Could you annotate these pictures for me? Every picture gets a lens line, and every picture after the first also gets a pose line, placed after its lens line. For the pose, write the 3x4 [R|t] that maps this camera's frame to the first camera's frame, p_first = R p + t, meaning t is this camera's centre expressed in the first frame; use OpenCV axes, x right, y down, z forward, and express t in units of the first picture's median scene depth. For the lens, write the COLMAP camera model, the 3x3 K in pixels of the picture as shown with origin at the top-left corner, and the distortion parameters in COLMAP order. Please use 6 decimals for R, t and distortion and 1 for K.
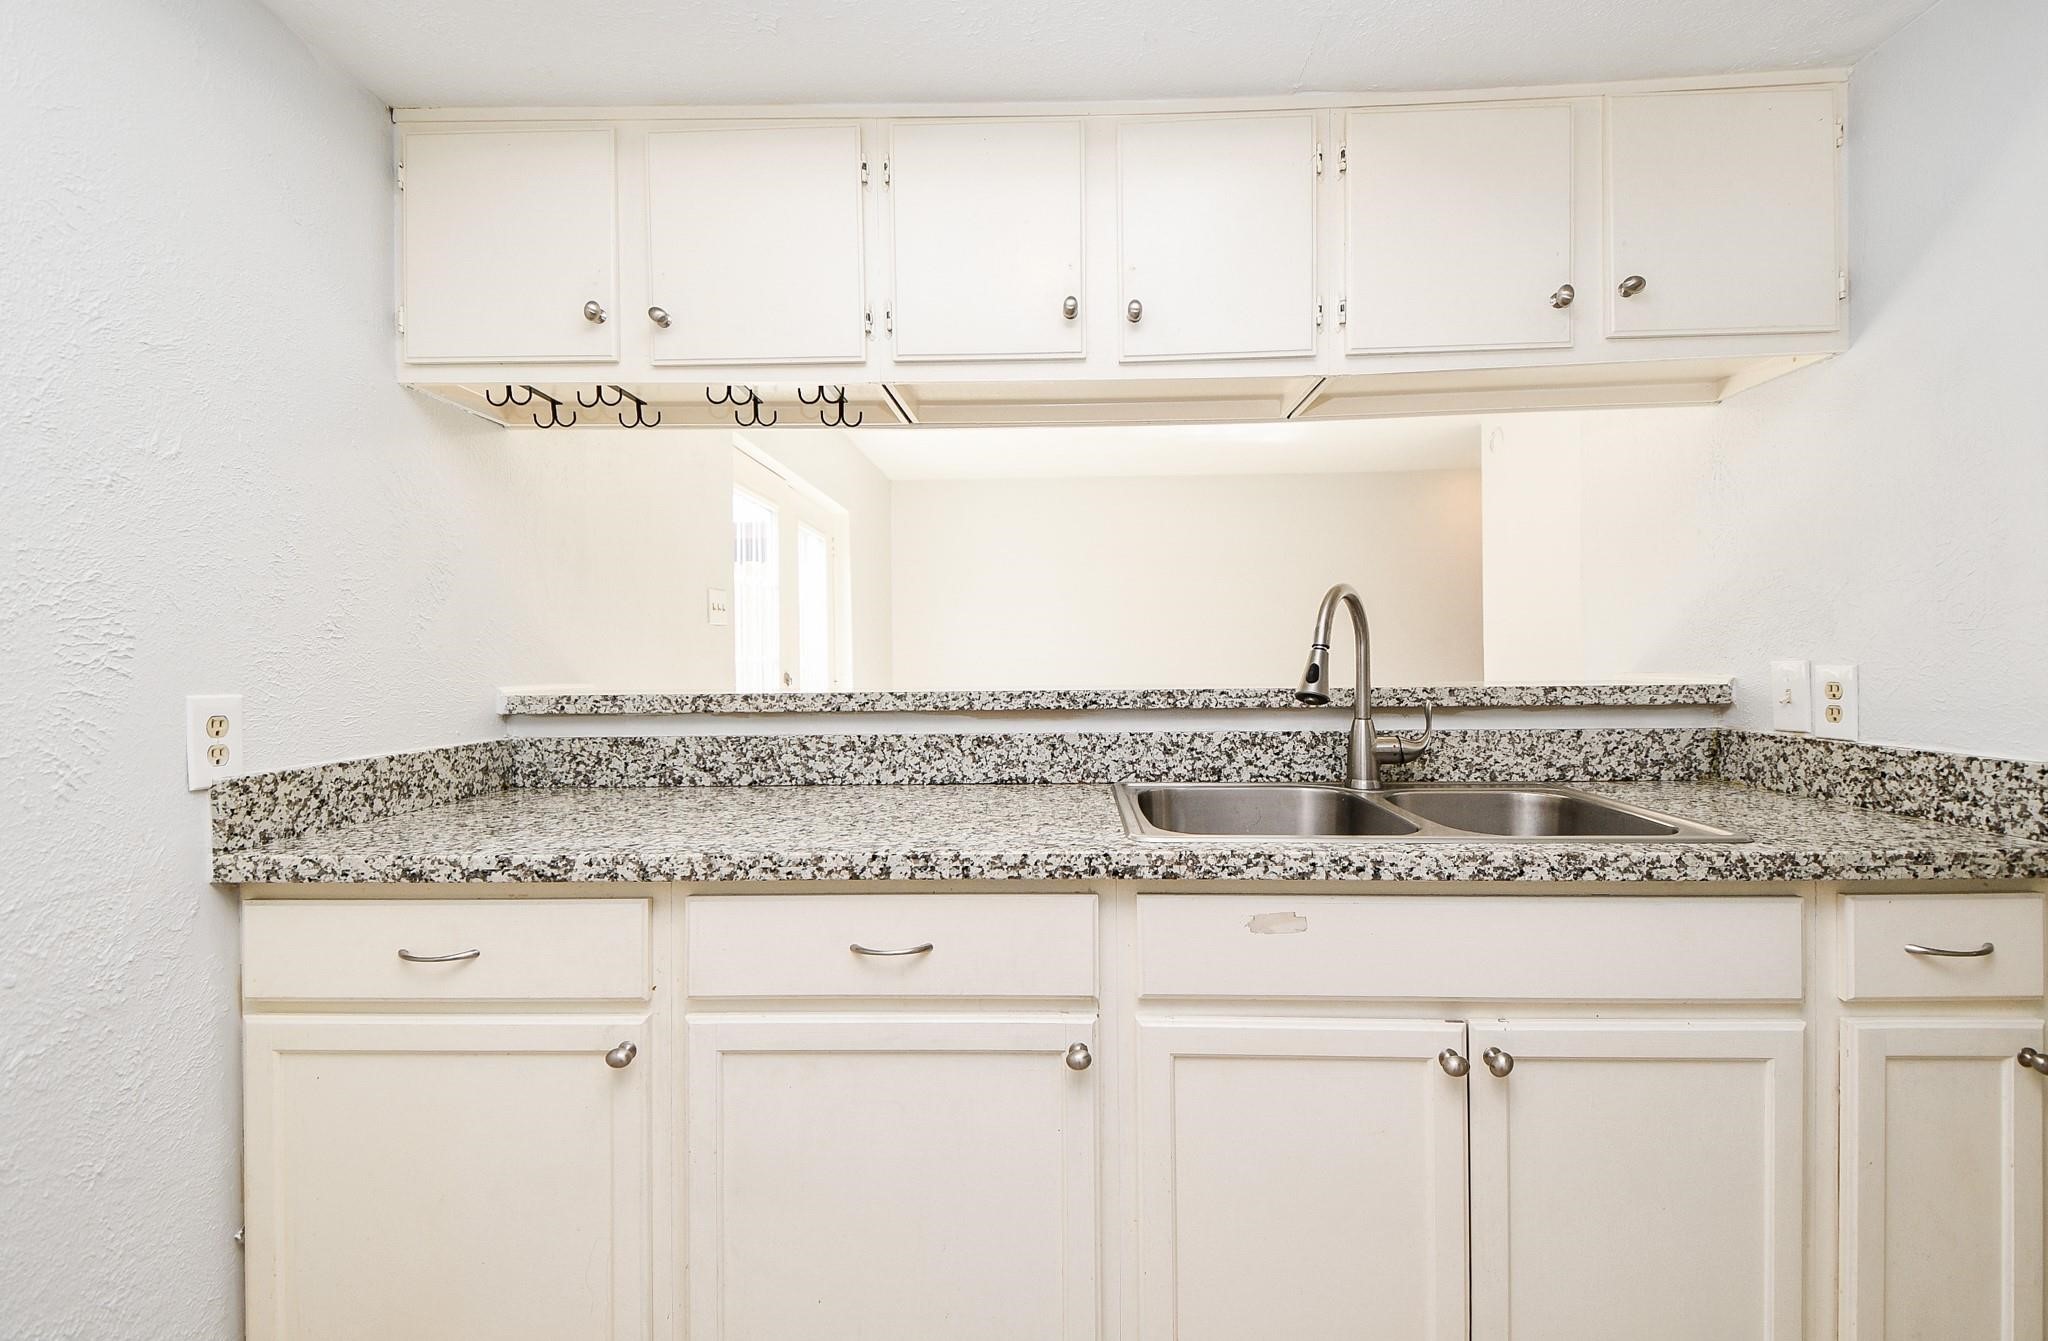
lens RADIAL K [[927.3, 0, 1027.5], [0, 927.3, 675.6], [0, 0, 1]] dist [0.056085, -0.000042]
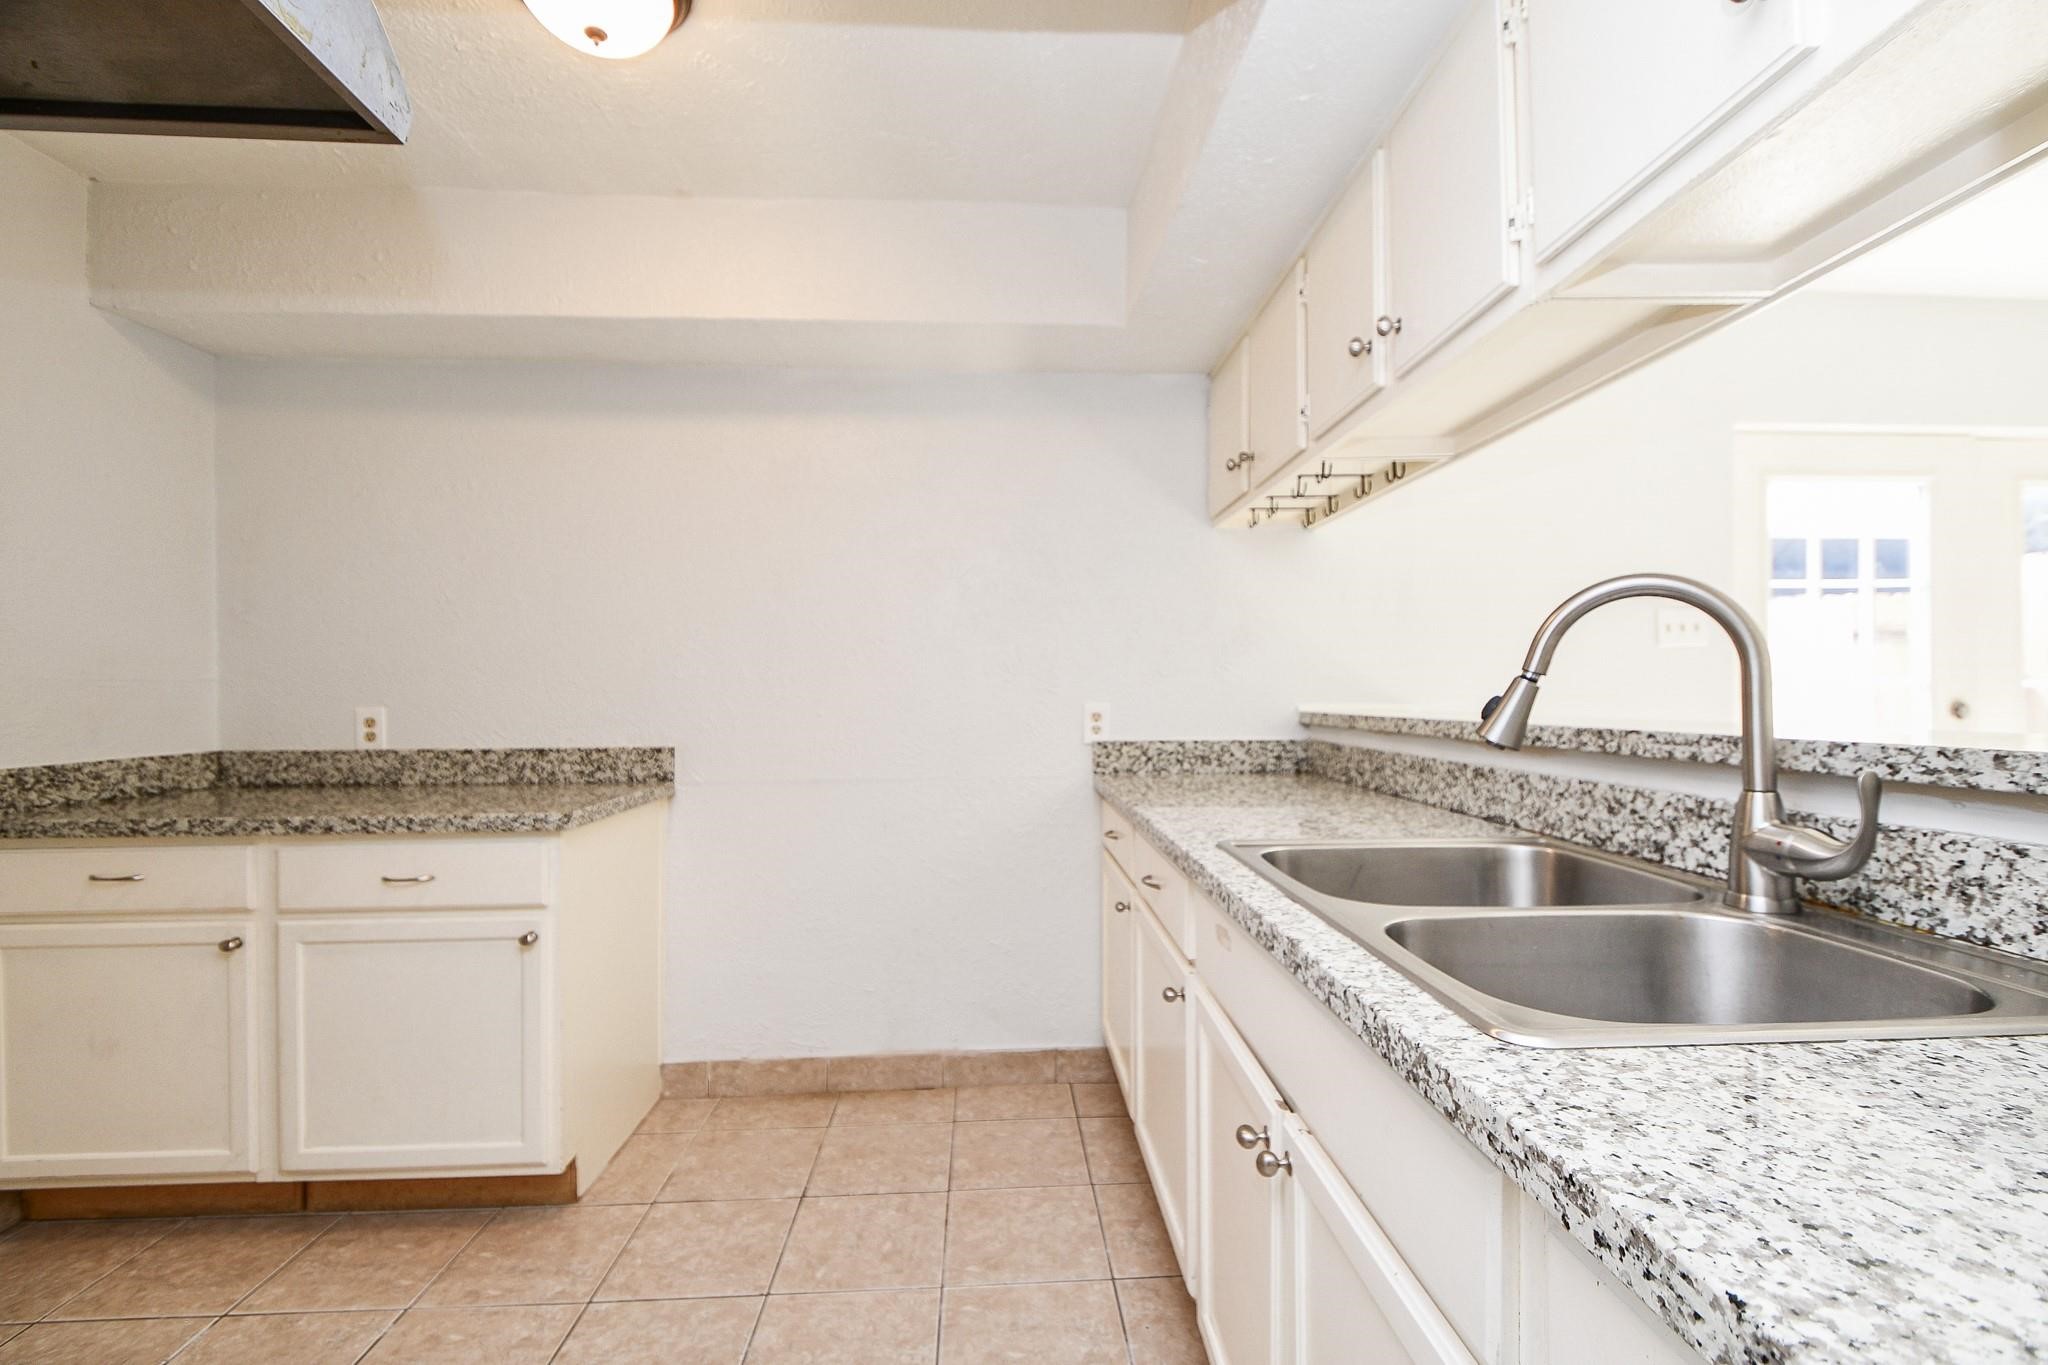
lens RADIAL K [[907.8, 0, 1039.7], [0, 907.8, 694.8], [0, 0, 1]] dist [0.024494, -0.018725]
pose [[0.066842, 0.011279, -0.997700, 0.861430], [-0.011738, 0.999876, 0.010517, -0.014278], [0.997695, 0.011008, 0.066966, 0.486190]]
